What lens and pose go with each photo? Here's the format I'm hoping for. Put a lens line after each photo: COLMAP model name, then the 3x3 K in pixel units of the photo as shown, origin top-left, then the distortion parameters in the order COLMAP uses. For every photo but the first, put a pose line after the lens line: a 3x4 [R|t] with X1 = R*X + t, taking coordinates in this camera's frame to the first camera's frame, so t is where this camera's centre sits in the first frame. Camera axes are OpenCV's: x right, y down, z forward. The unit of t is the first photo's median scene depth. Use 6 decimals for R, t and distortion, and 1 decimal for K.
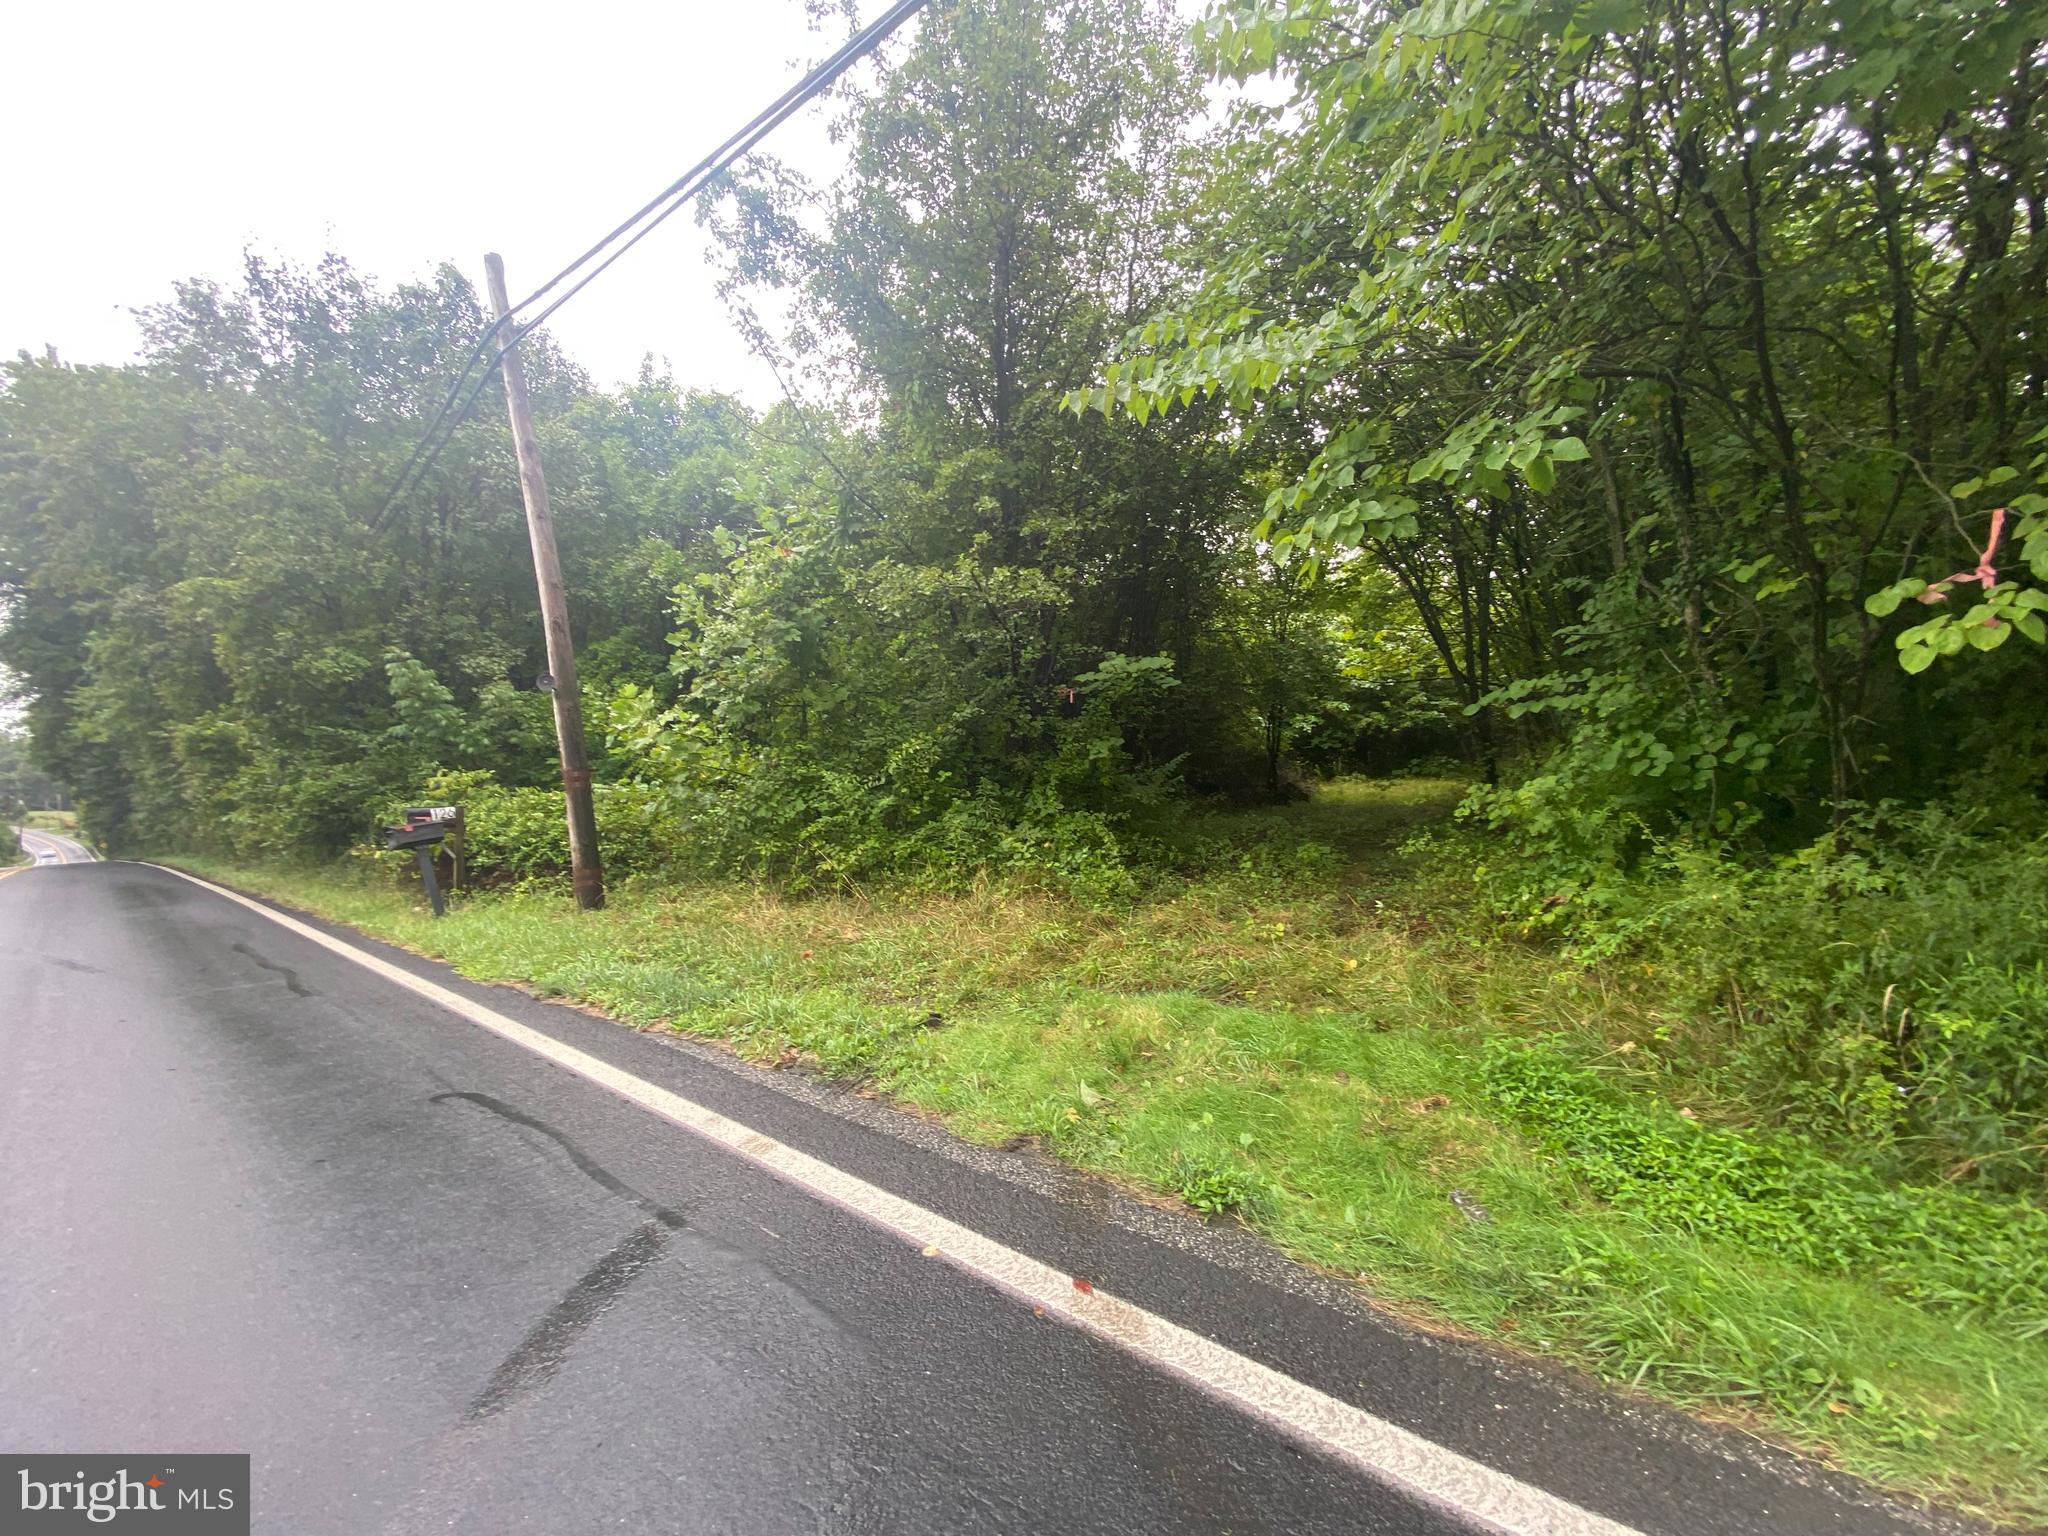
lens RADIAL K [[851.4, 0, 1035.7], [0, 851.4, 771.1], [0, 0, 1]] dist [0.019034, -0.022119]
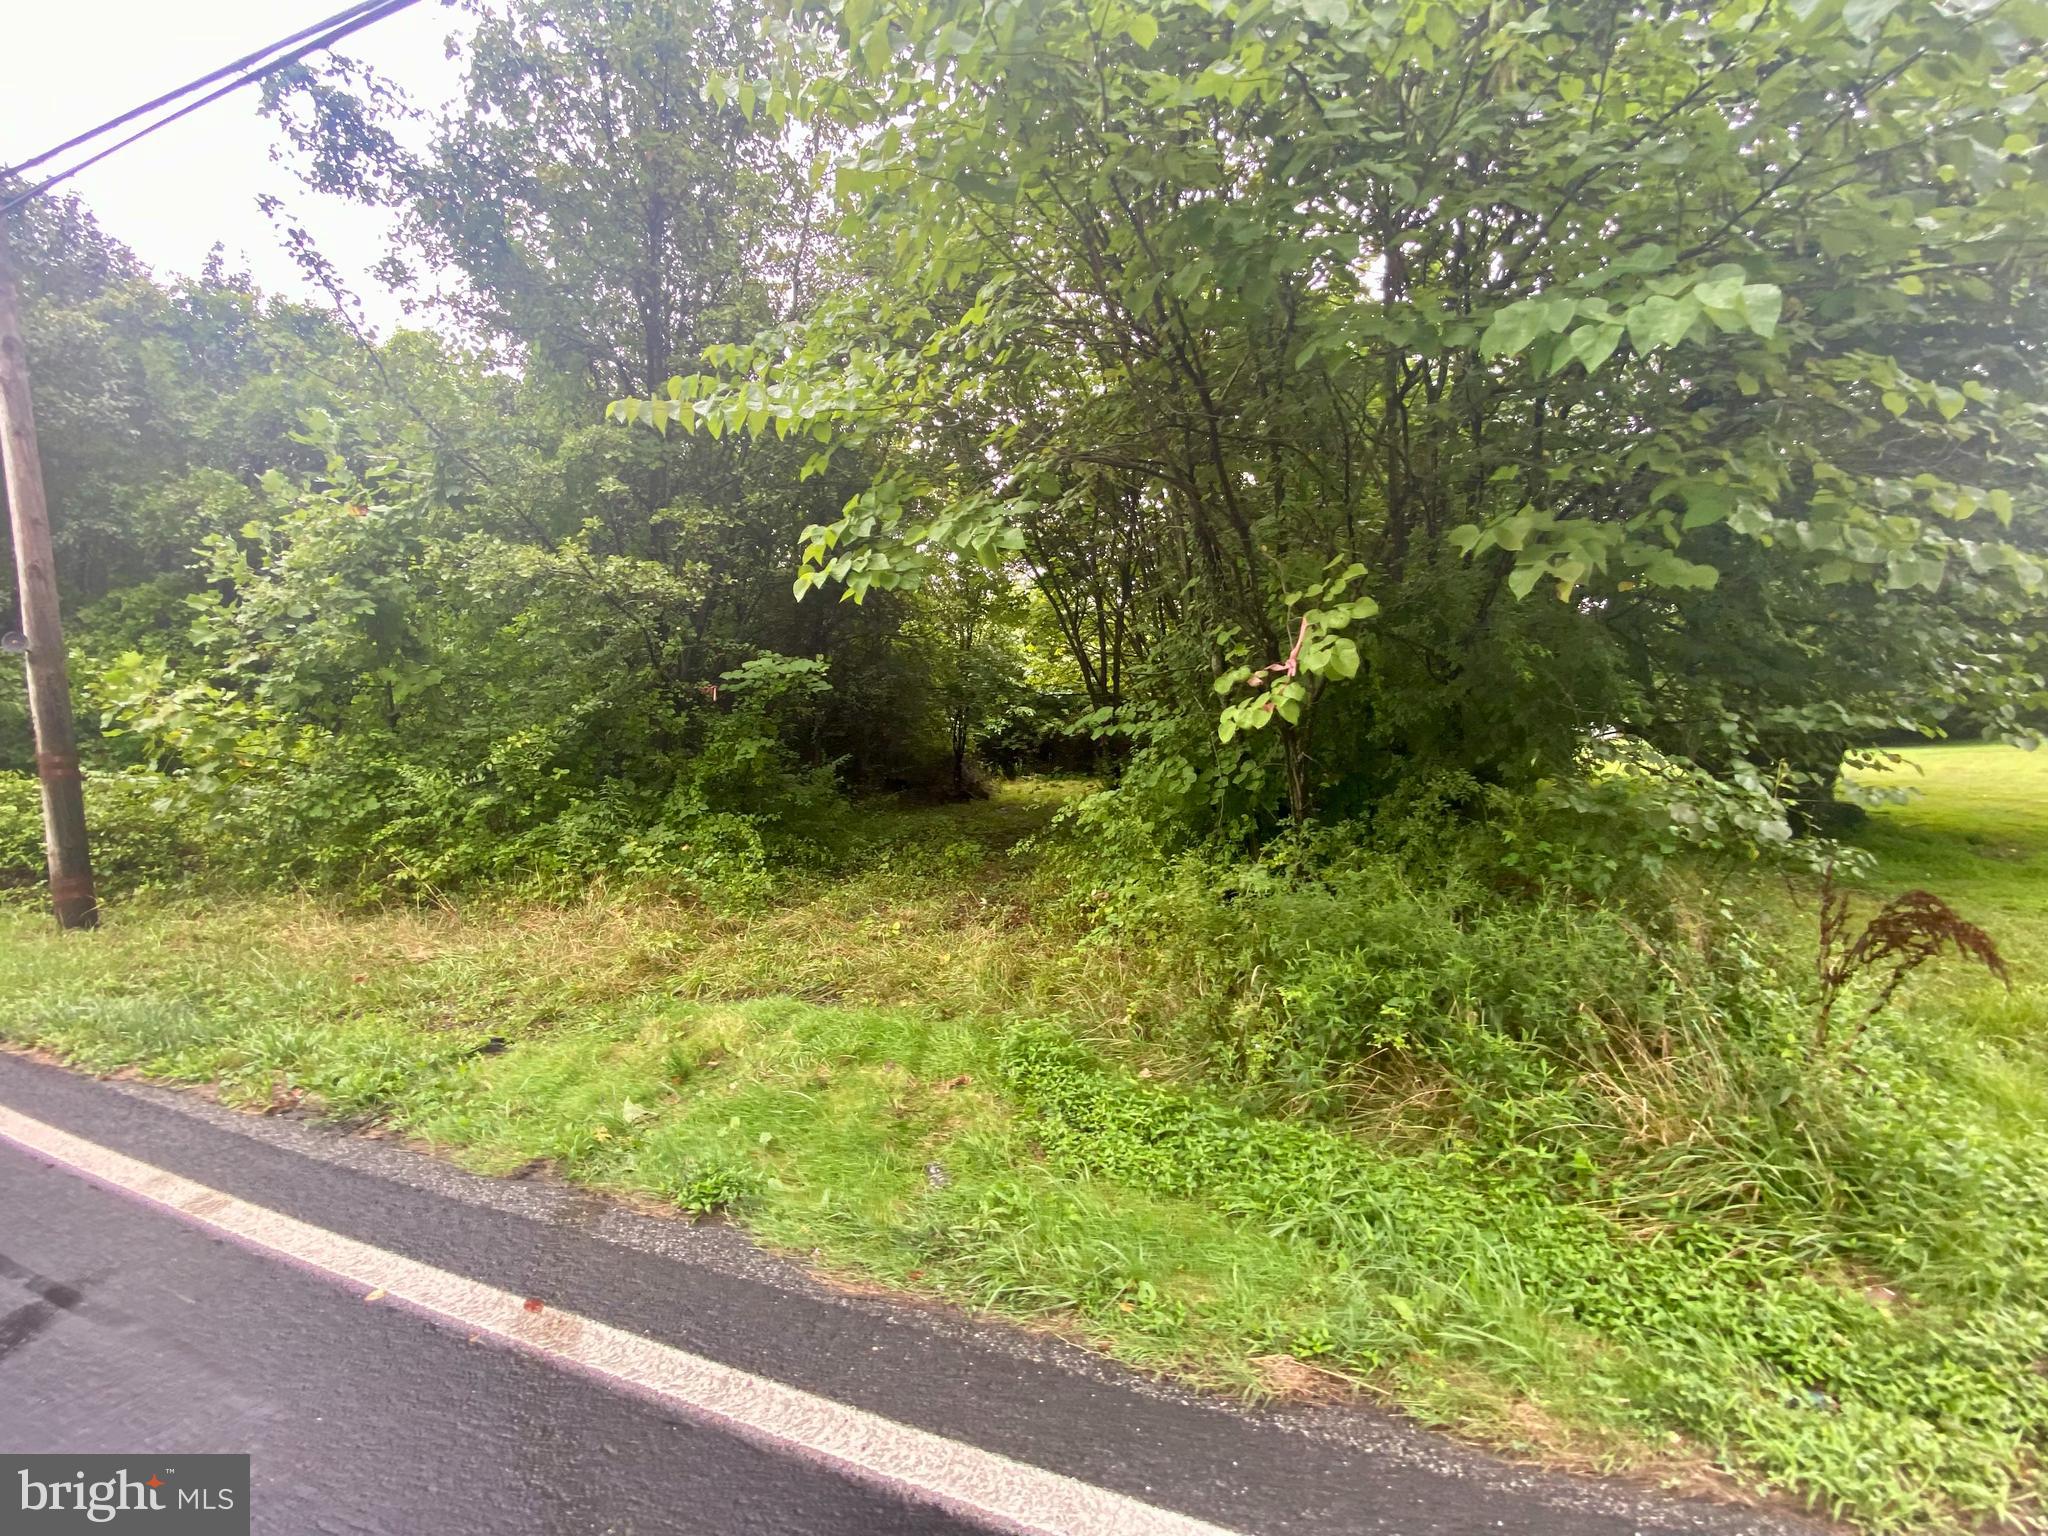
lens RADIAL K [[849.7, 0, 1047.1], [0, 849.7, 766.6], [0, 0, 1]] dist [0.017487, -0.019994]
pose [[0.942969, 0.025833, 0.331876, 0.082793], [-0.026809, 0.999639, -0.001636, -0.014846], [-0.331798, -0.007354, 0.943322, -0.043664]]
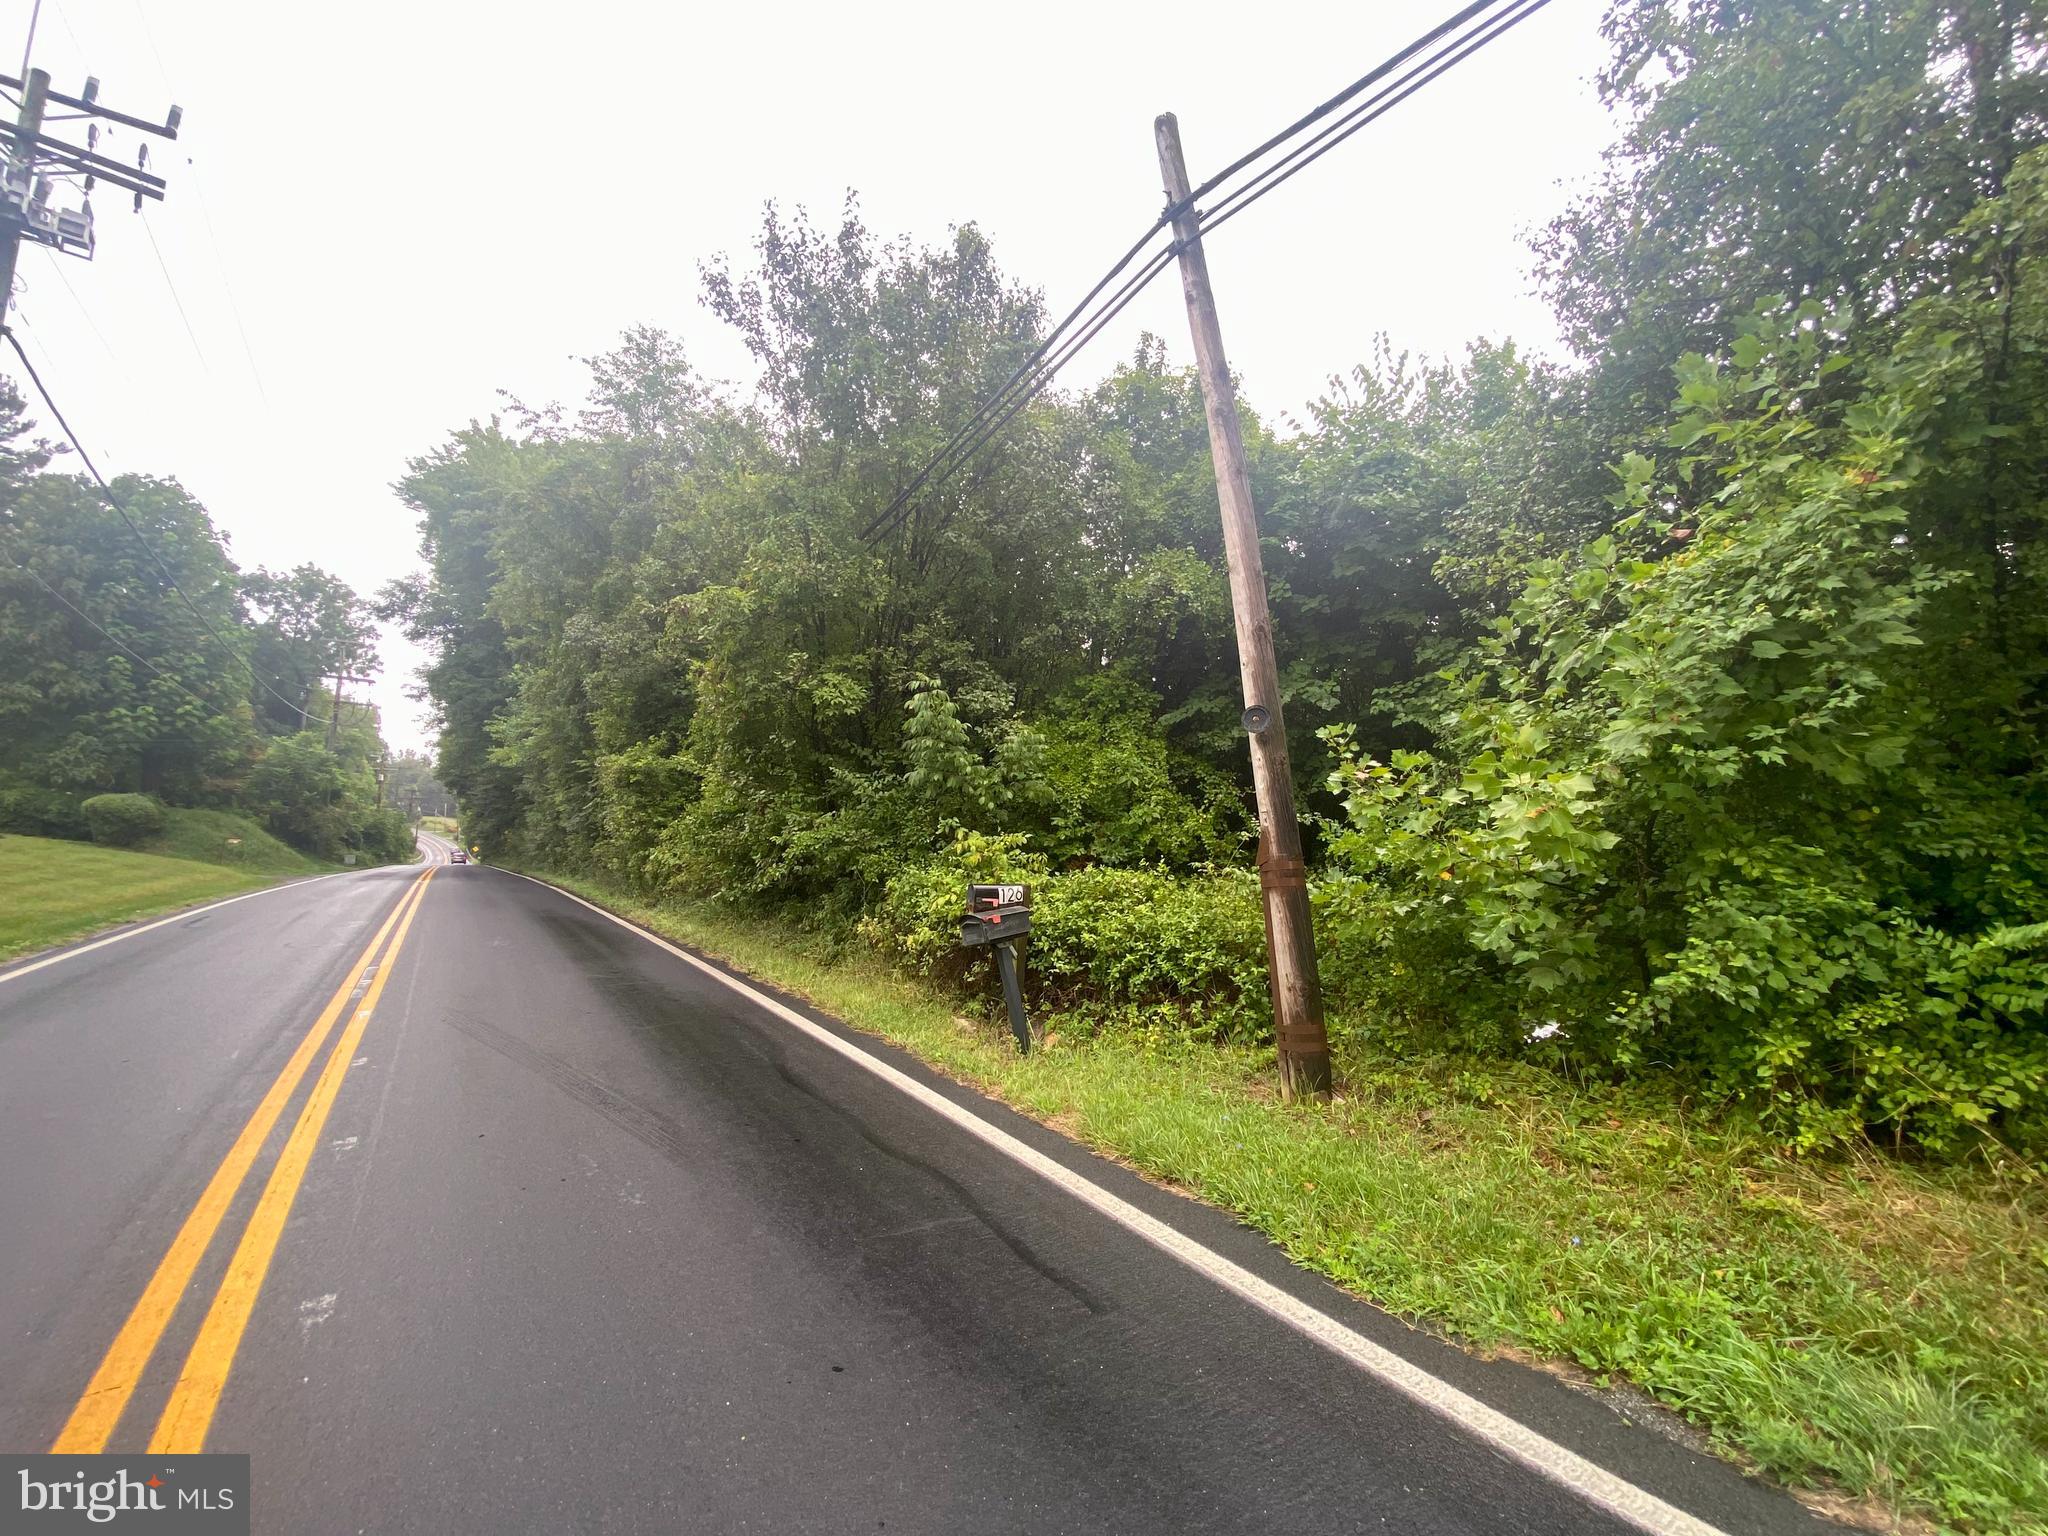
lens RADIAL K [[851.4, 0, 1035.7], [0, 851.4, 771.1], [0, 0, 1]] dist [0.019034, -0.022119]
pose [[0.965334, 0.043668, -0.257337, -0.633805], [-0.060523, 0.996484, -0.057941, -0.020186], [0.253902, 0.071508, 0.964583, 0.386683]]
